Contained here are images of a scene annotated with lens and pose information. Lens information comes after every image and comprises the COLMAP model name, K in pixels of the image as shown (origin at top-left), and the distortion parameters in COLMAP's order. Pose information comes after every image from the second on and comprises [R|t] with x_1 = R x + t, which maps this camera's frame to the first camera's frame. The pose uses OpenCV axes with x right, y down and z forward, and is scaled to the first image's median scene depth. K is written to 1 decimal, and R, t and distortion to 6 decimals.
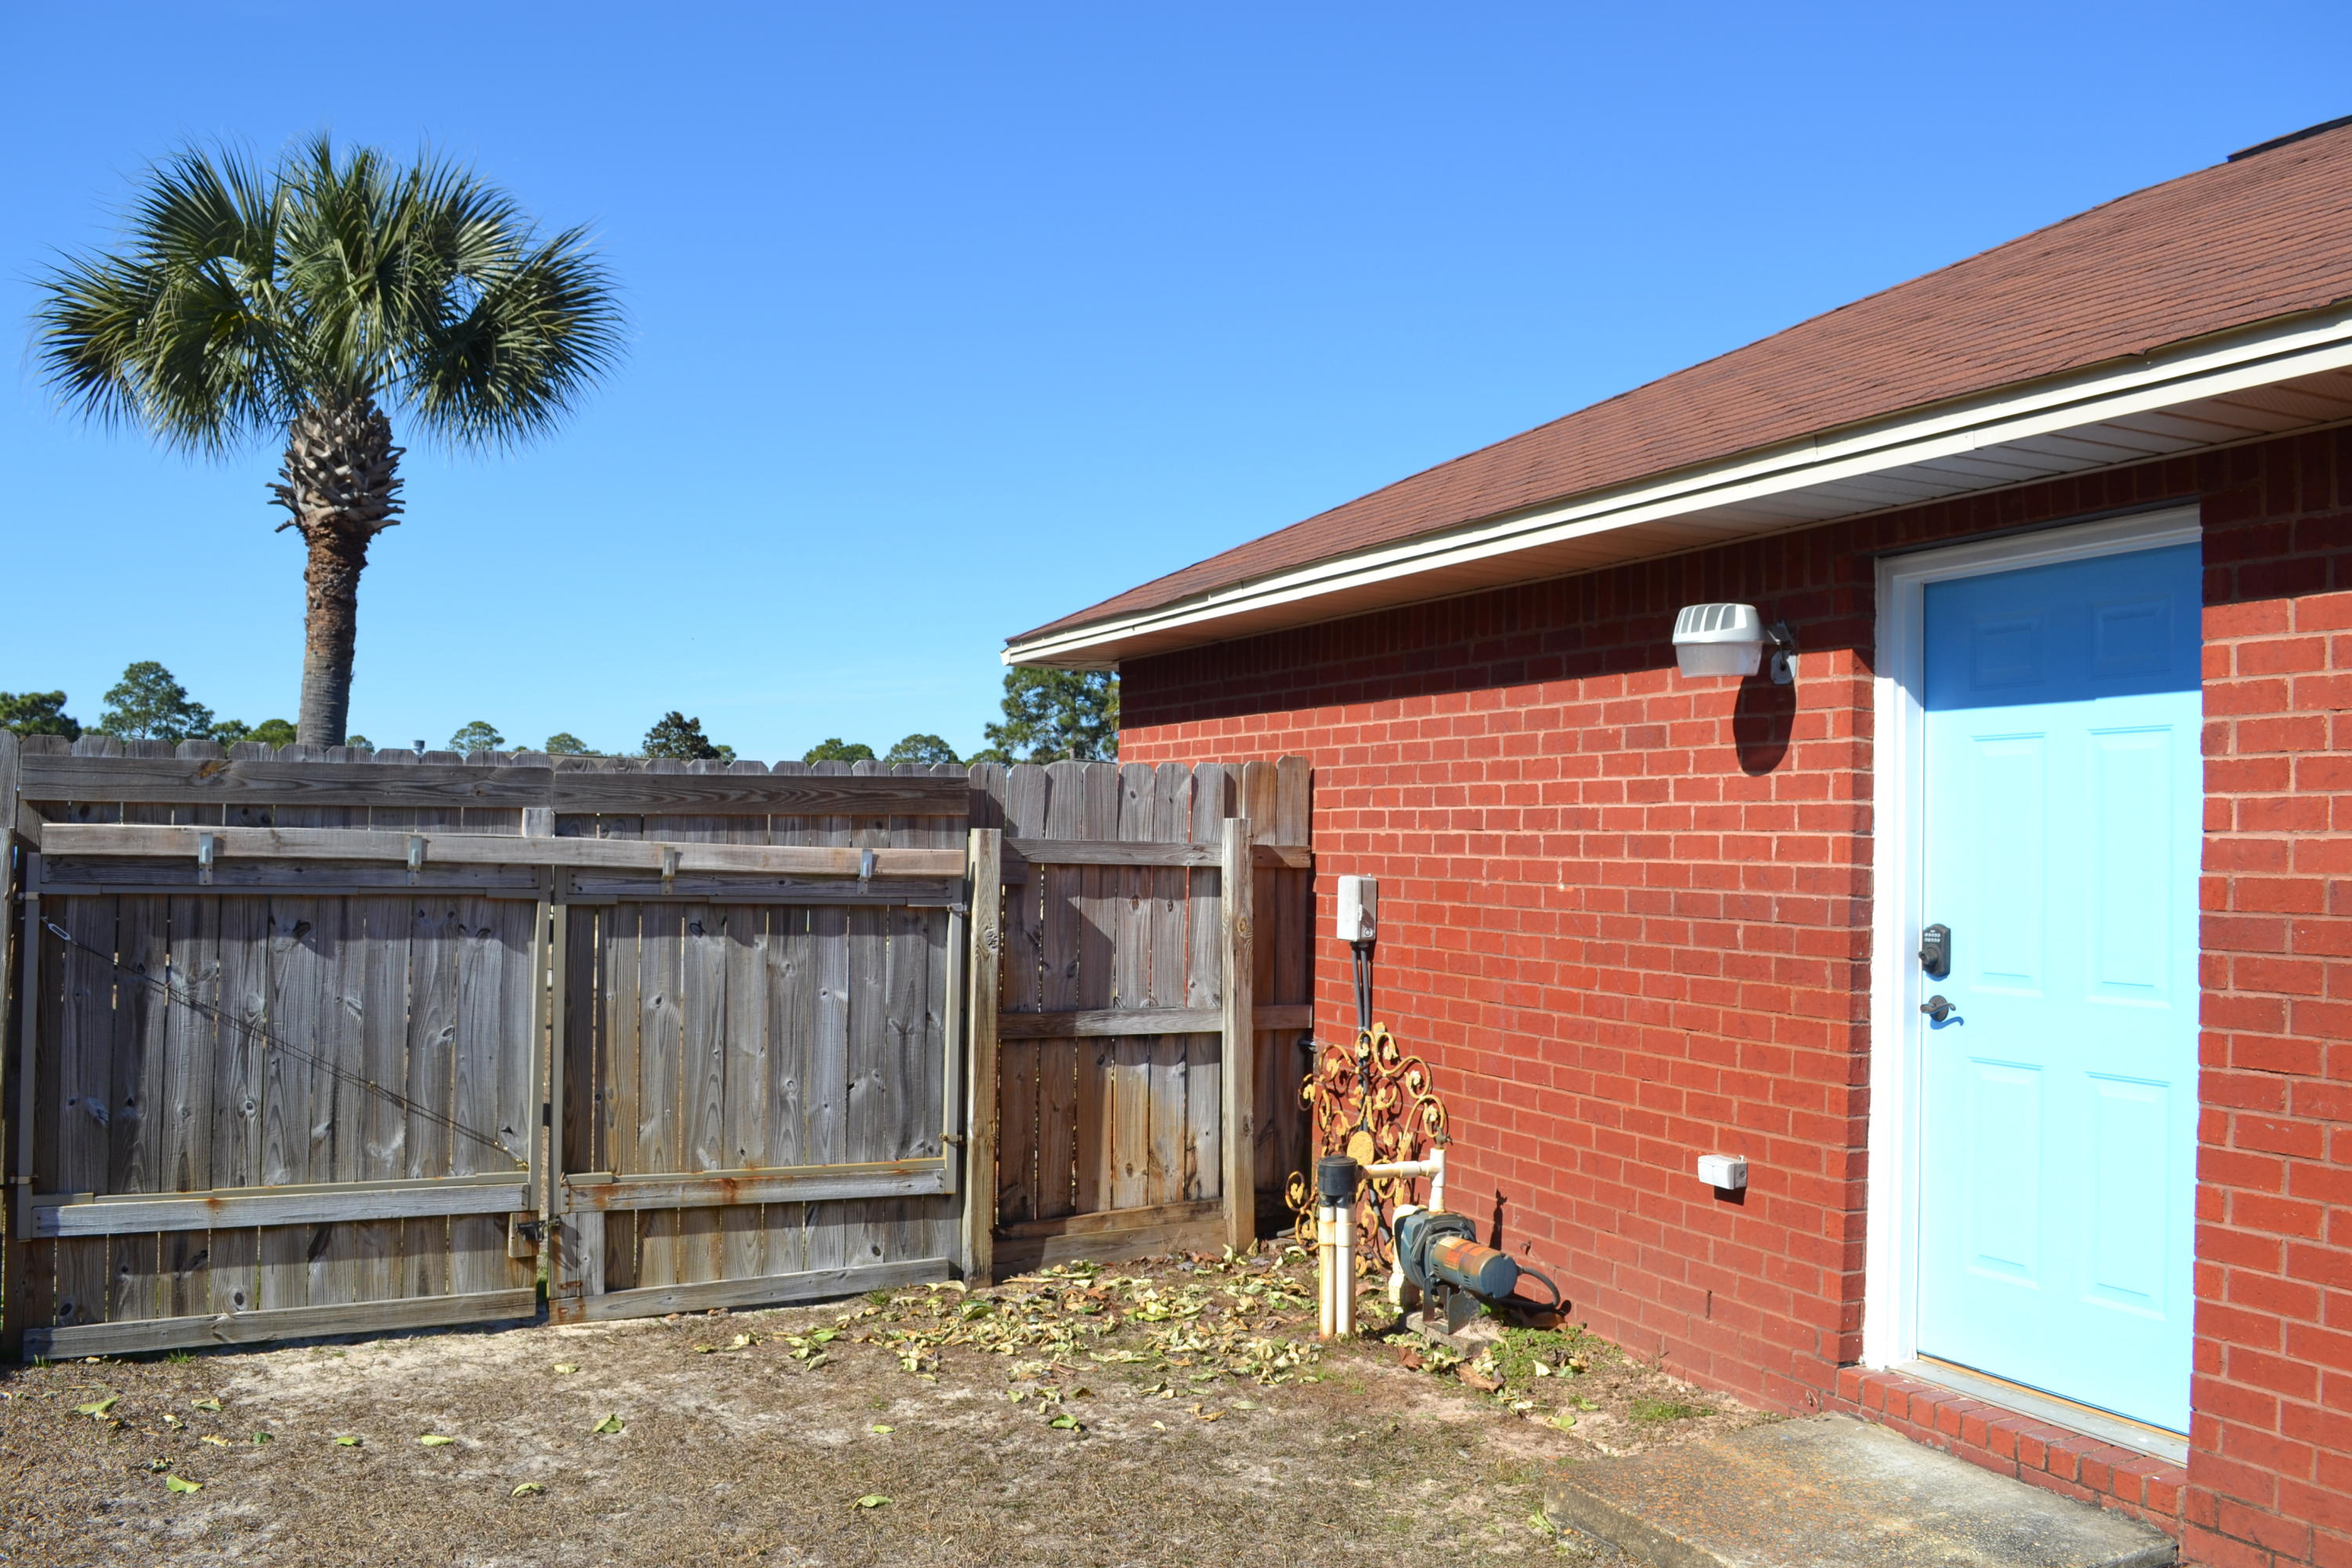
lens RADIAL K [[1888.1, 0, 1164.9], [0, 1888.1, 787.3], [0, 0, 1]] dist [-0.083810, 0.011596]
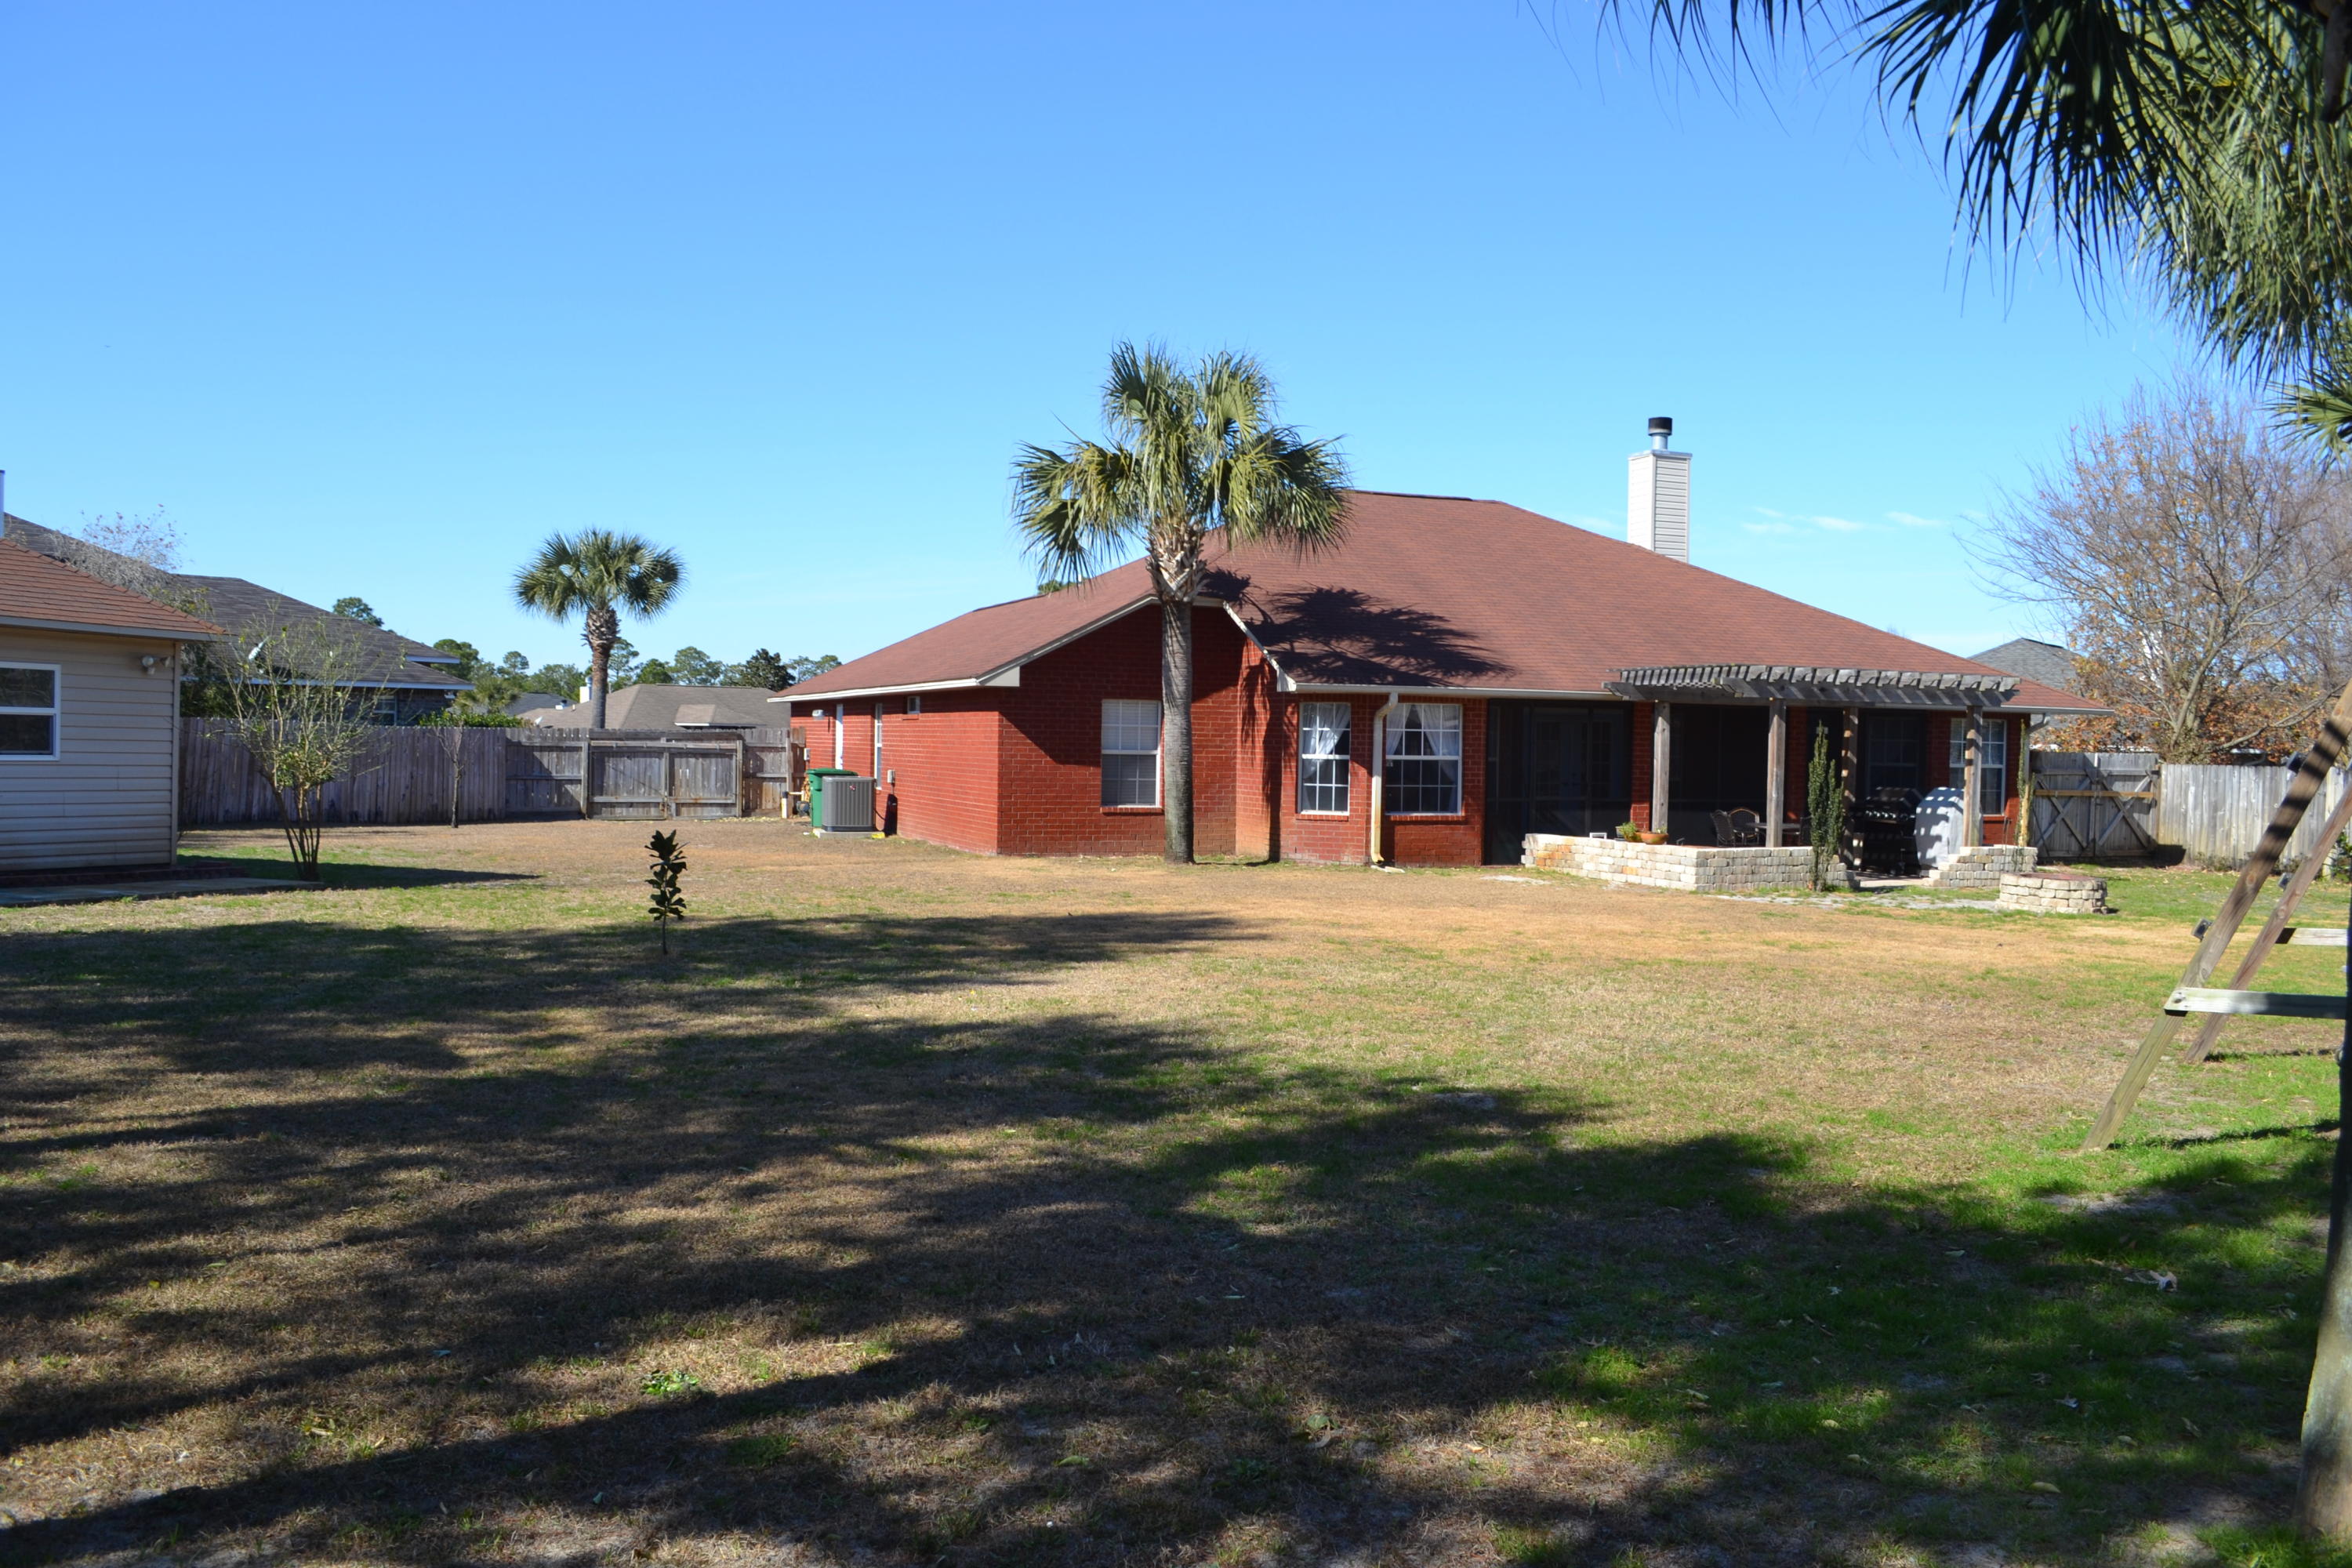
lens RADIAL K [[1888.1, 0, 1164.9], [0, 1888.1, 787.3], [0, 0, 1]] dist [-0.083810, 0.011596]
pose [[0.997856, -0.000740, -0.065437, 1.547518], [0.004272, 0.998539, 0.053858, -0.136593], [0.065301, -0.054022, 0.996402, -4.563977]]
